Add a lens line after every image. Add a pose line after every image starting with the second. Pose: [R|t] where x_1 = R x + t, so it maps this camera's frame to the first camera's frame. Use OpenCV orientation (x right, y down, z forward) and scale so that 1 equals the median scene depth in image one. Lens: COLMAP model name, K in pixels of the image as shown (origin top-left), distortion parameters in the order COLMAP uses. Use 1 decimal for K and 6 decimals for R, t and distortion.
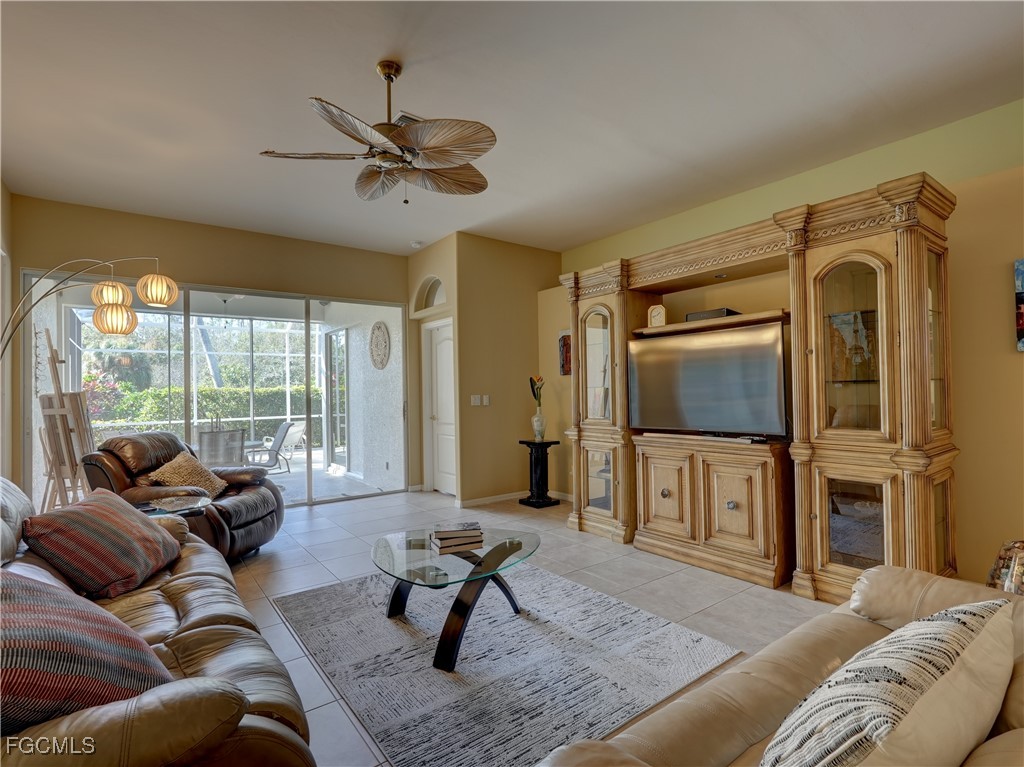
lens RADIAL K [[507.9, 0, 512.0], [0, 507.9, 383.5], [0, 0, 1]] dist [-0.002533, -0.000410]
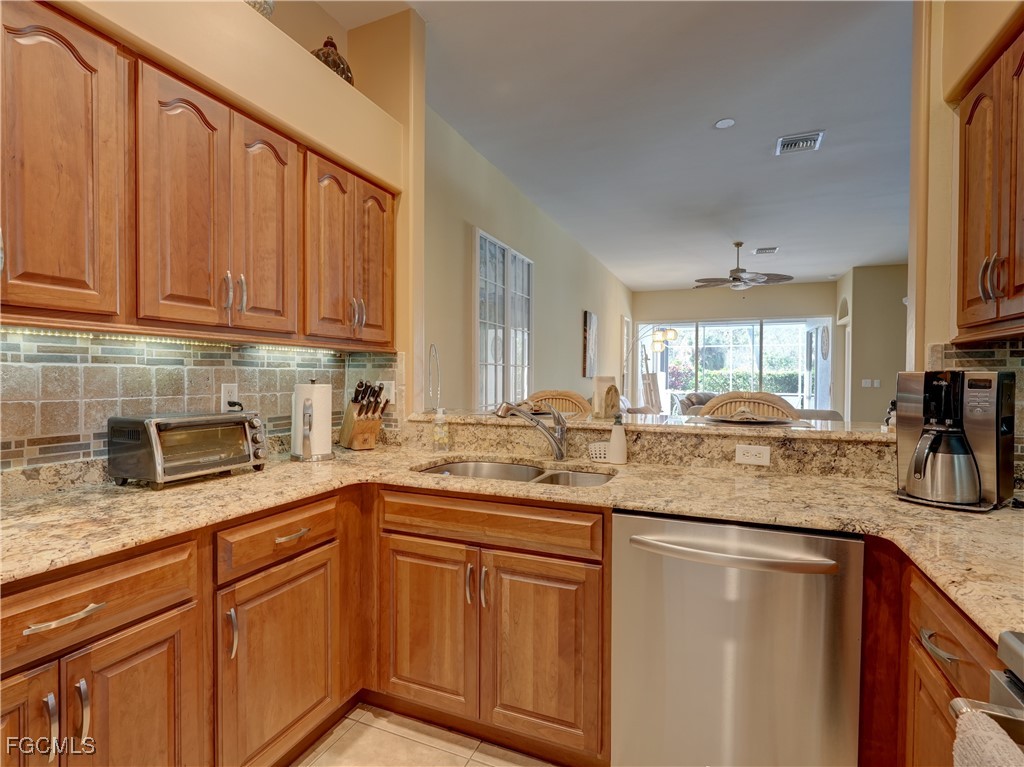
lens RADIAL K [[507.1, 0, 512.0], [0, 507.1, 383.5], [0, 0, 1]] dist [-0.017787, 0.013687]
pose [[0.513226, 0.035435, -0.857522, 0.683658], [-0.004236, 0.999240, 0.038756, -0.018472], [0.858243, -0.016258, 0.512986, -0.626962]]
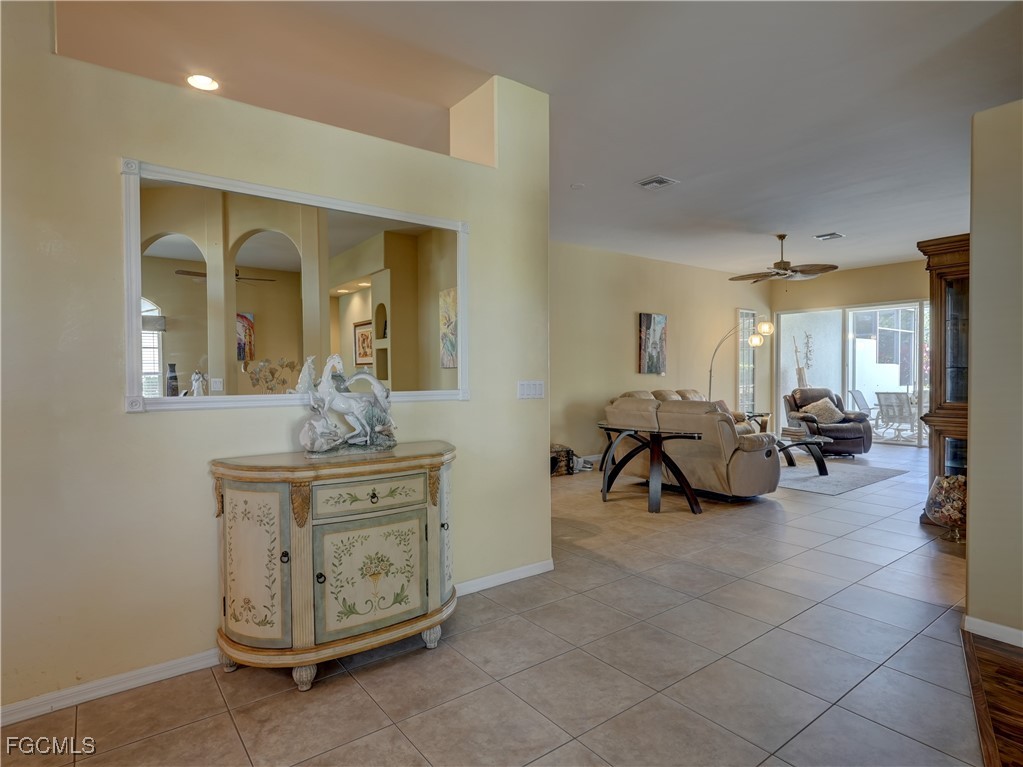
lens RADIAL K [[555.4, 0, 511.5], [0, 555.4, 383.5], [0, 0, 1]] dist [0.000193, 0.000023]
pose [[0.015550, 0.039616, -0.999094, 1.253817], [0.020062, 0.999001, 0.039924, -0.026313], [0.999678, -0.020664, 0.014740, -0.177135]]
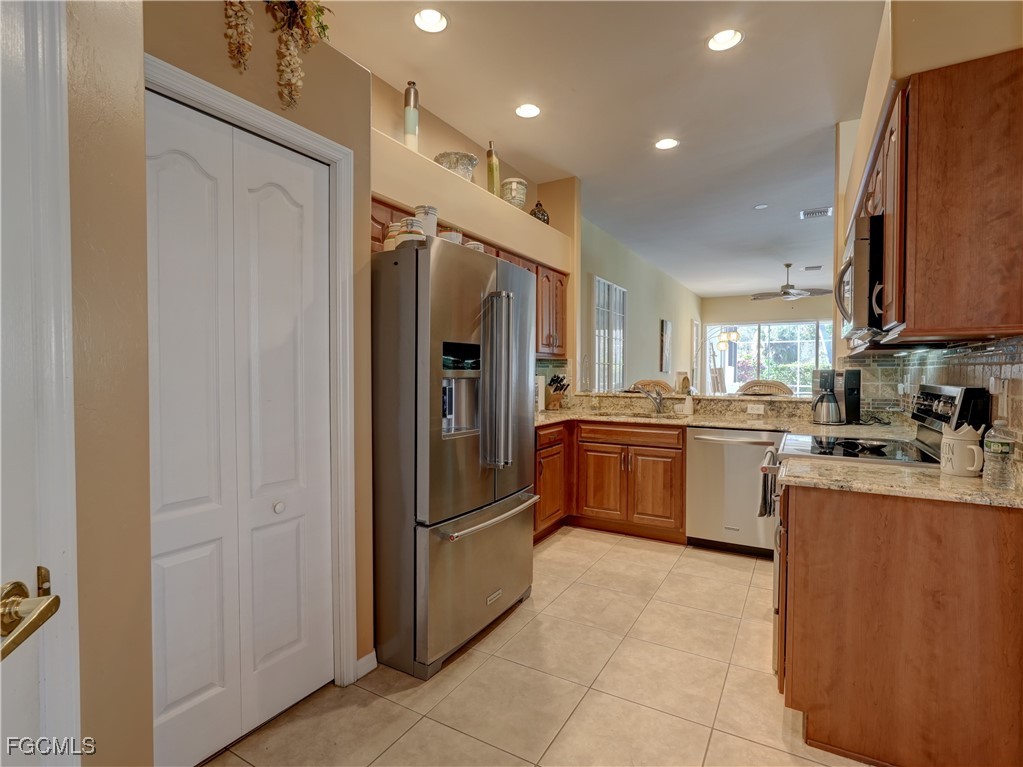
lens RADIAL K [[506.6, 0, 511.5], [0, 506.6, 383.5], [0, 0, 1]] dist [-0.017787, 0.013687]
pose [[0.397899, 0.044458, -0.916351, 1.000237], [0.003219, 0.998751, 0.049854, -0.031036], [0.917424, -0.022786, 0.397259, -0.920892]]
